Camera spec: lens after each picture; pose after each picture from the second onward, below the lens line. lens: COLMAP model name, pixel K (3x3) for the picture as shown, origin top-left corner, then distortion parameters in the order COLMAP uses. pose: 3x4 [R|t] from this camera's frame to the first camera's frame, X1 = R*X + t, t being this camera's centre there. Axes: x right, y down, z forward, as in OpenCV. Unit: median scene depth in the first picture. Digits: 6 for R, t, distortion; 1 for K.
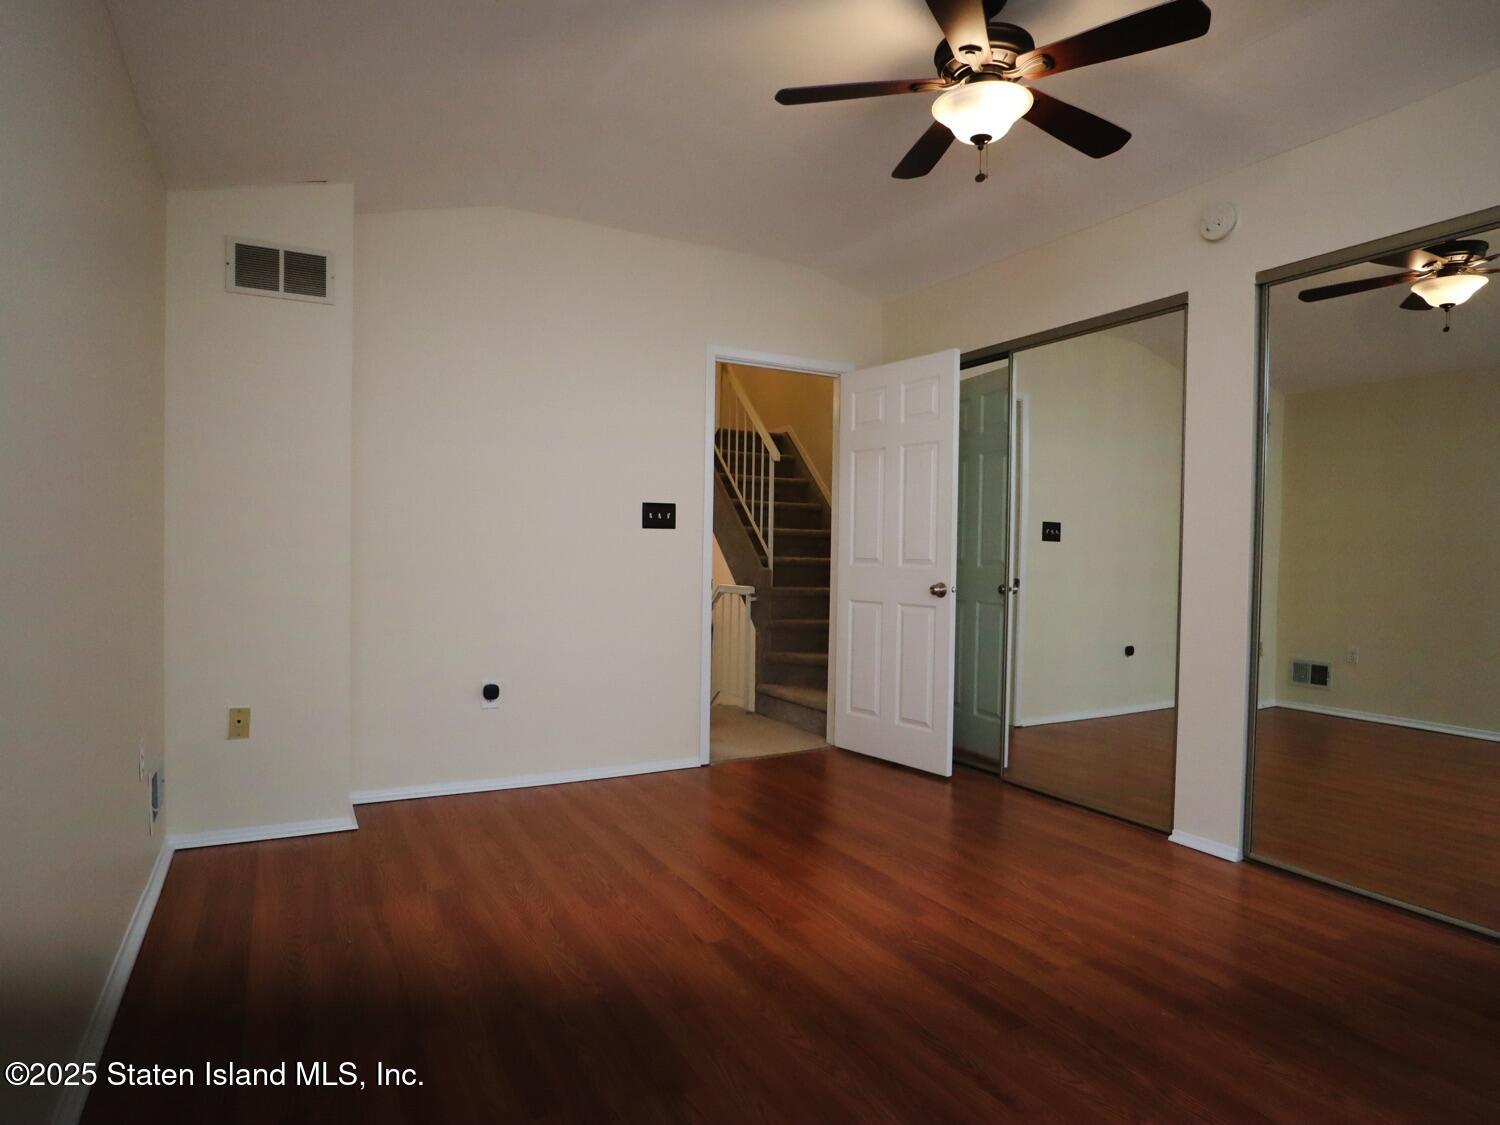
lens RADIAL K [[850.2, 0, 749.9], [0, 850.2, 570.1], [0, 0, 1]] dist [-0.052375, 0.017620]
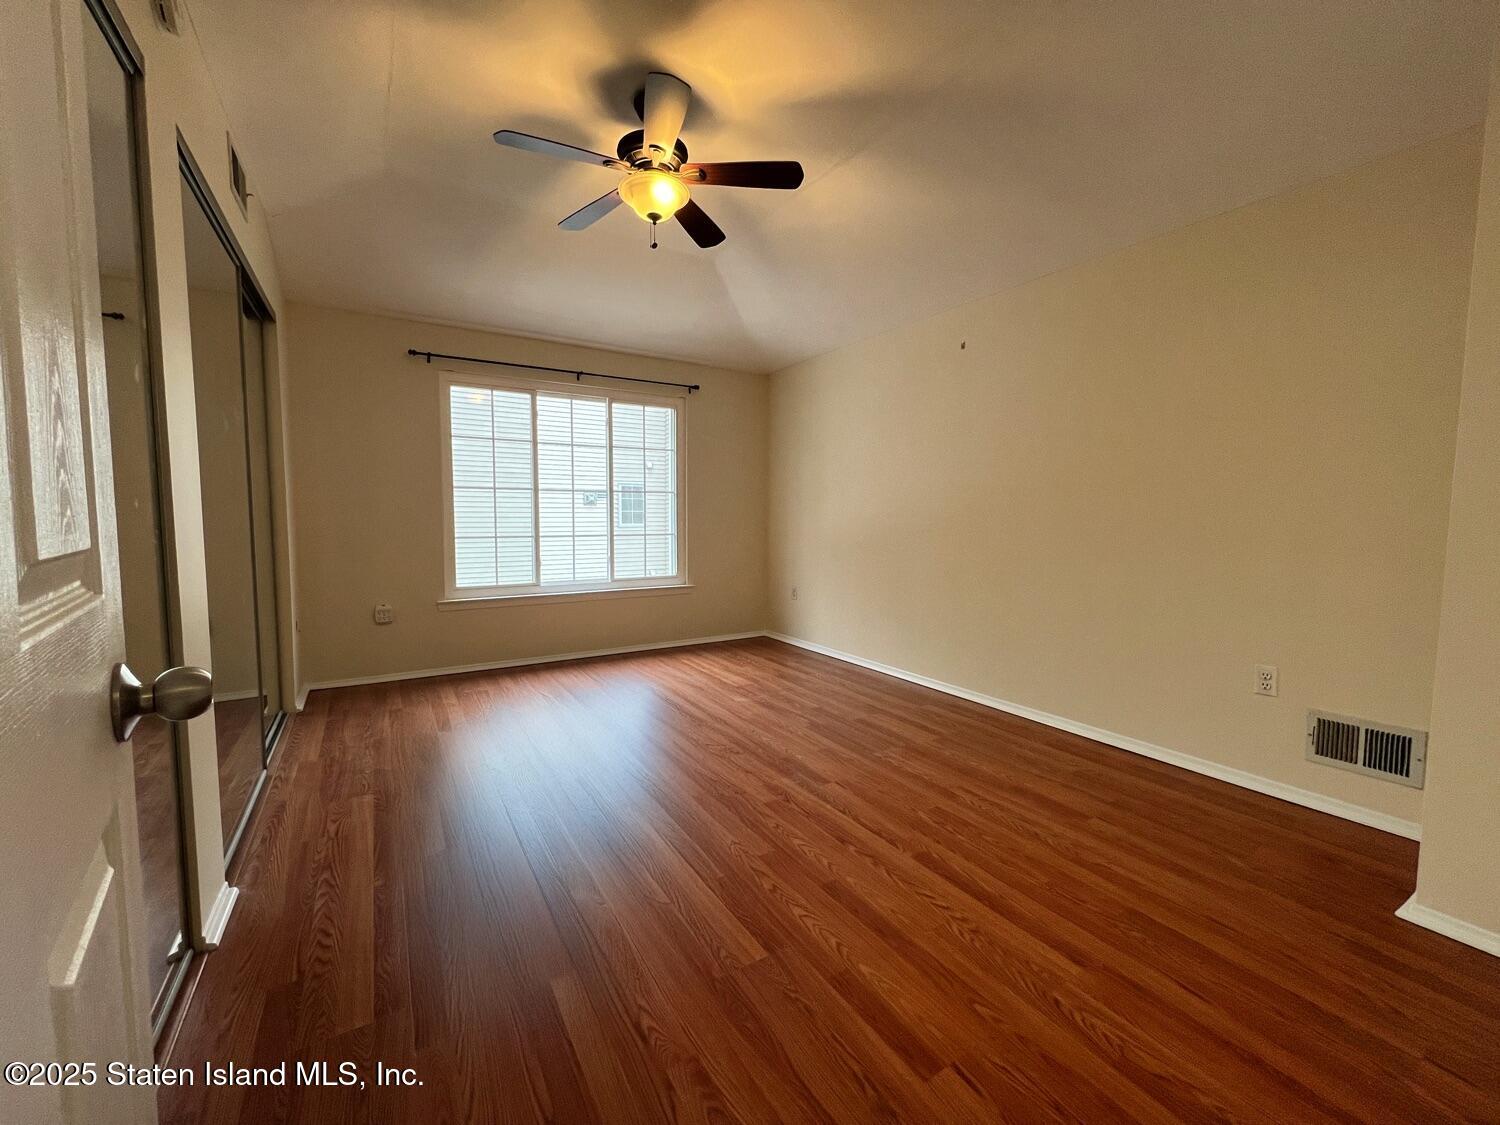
lens RADIAL K [[596.9, 0, 751.9], [0, 596.9, 561.7], [0, 0, 1]] dist [0.000507, -0.000126]
pose [[-0.997833, -0.014254, -0.064232, 0.127277], [-0.020757, 0.994593, 0.101750, -0.035066], [0.062435, 0.102863, -0.992734, 1.549427]]
